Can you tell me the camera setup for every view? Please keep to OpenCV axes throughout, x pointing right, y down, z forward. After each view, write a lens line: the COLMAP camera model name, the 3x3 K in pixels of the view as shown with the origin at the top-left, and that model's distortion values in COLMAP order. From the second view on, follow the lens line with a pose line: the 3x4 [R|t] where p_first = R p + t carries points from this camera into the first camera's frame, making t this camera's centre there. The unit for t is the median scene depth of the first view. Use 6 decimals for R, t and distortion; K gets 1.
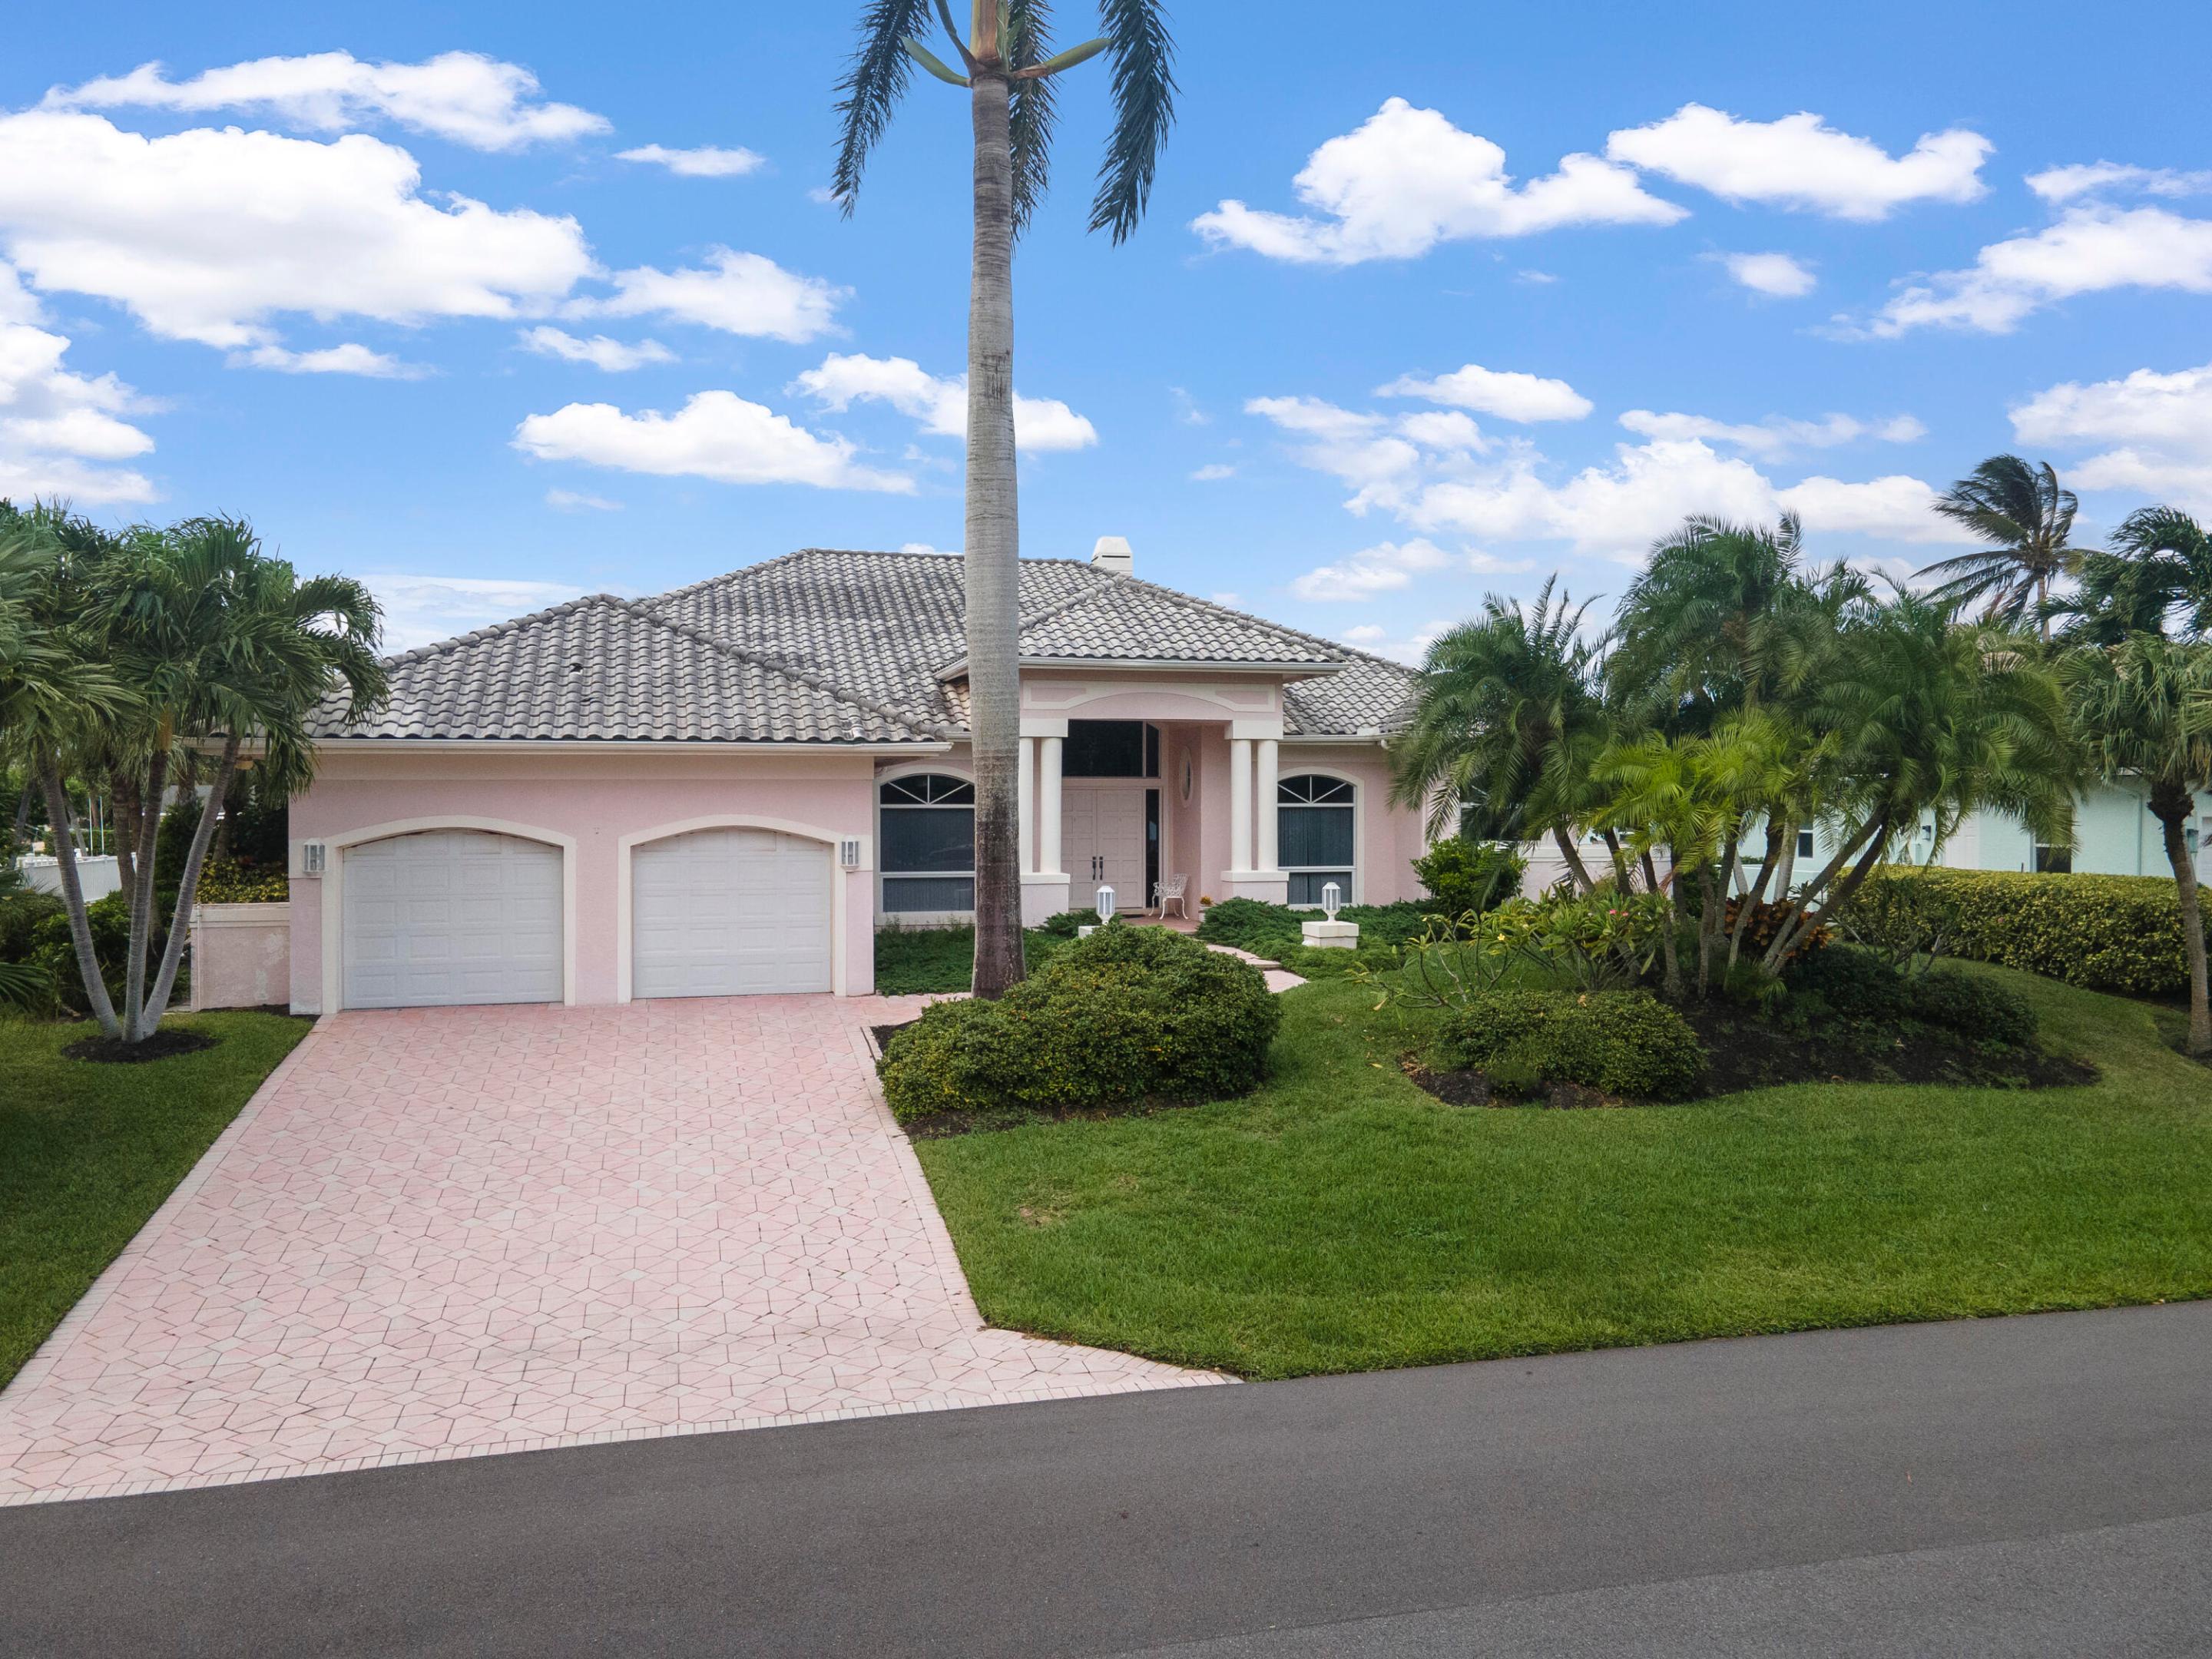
lens RADIAL K [[1624.5, 0, 1100.3], [0, 1624.5, 830.7], [0, 0, 1]] dist [0.028260, 0.049466]
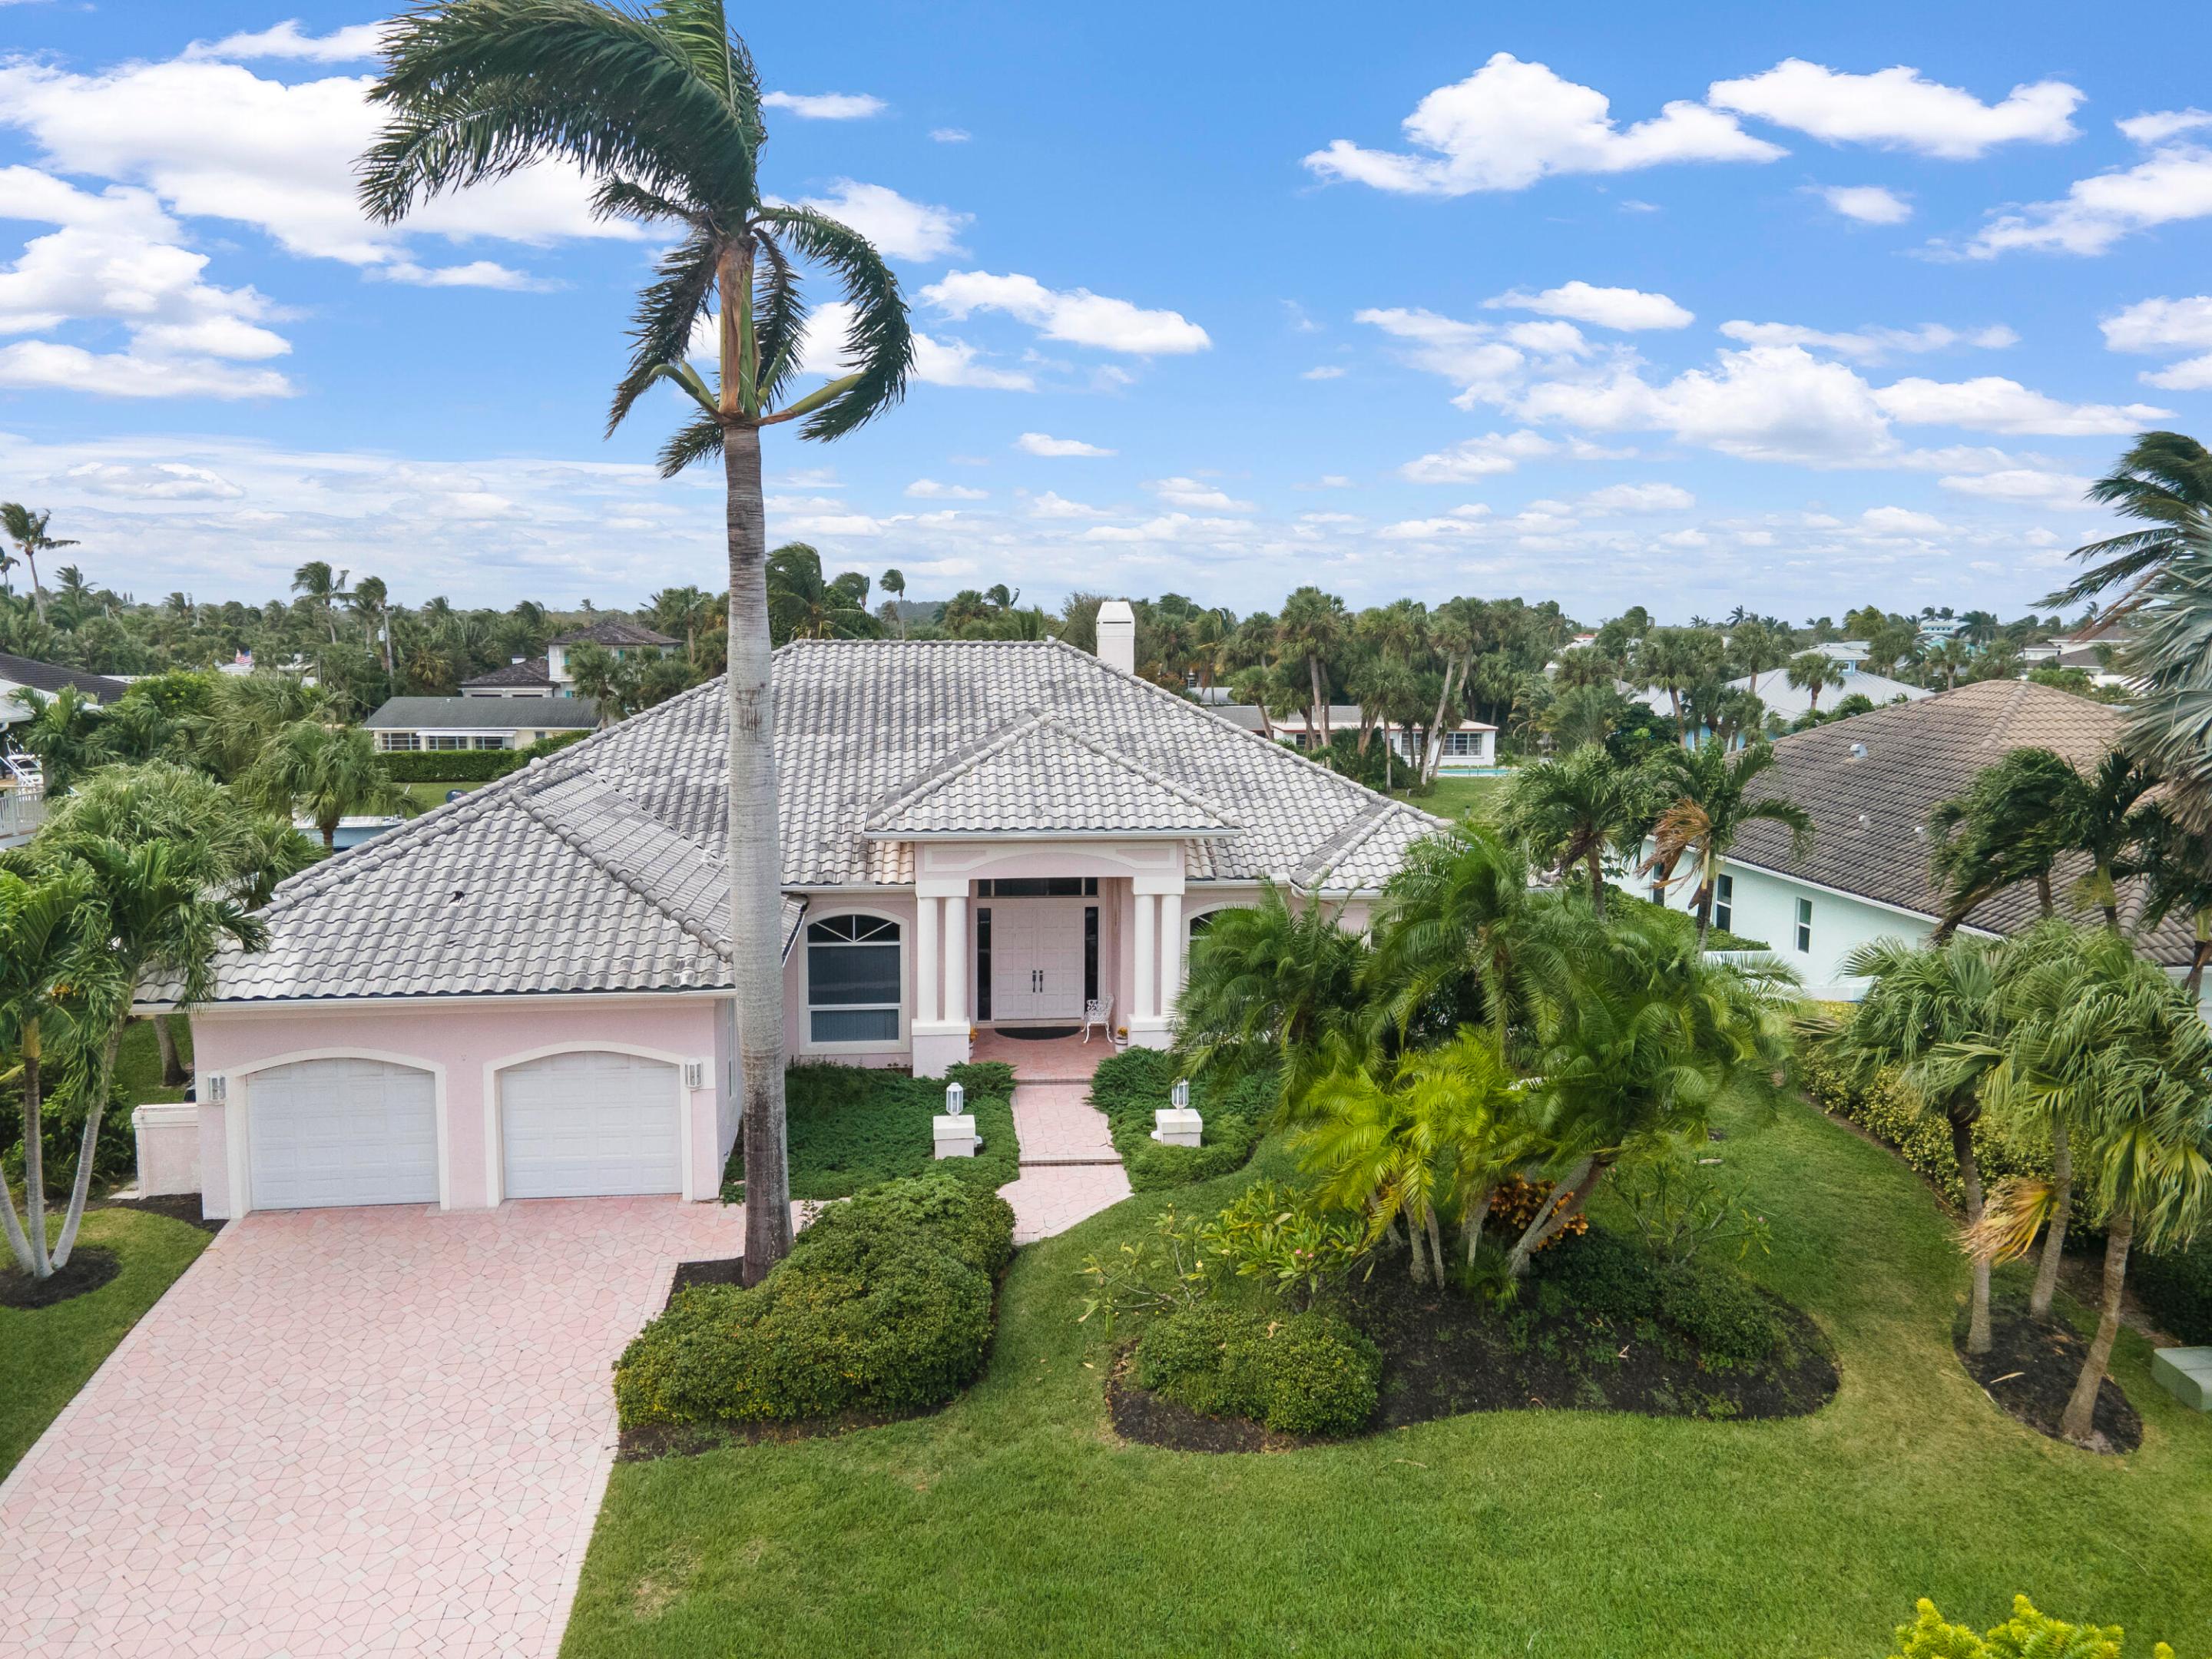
lens RADIAL K [[1624.5, 0, 1100.3], [0, 1624.5, 830.7], [0, 0, 1]] dist [0.028260, 0.049466]
pose [[0.988590, 0.025020, -0.148541, 0.283523], [-0.008519, 0.993817, 0.110699, -0.281358], [0.150392, -0.108171, 0.982691, -0.017014]]
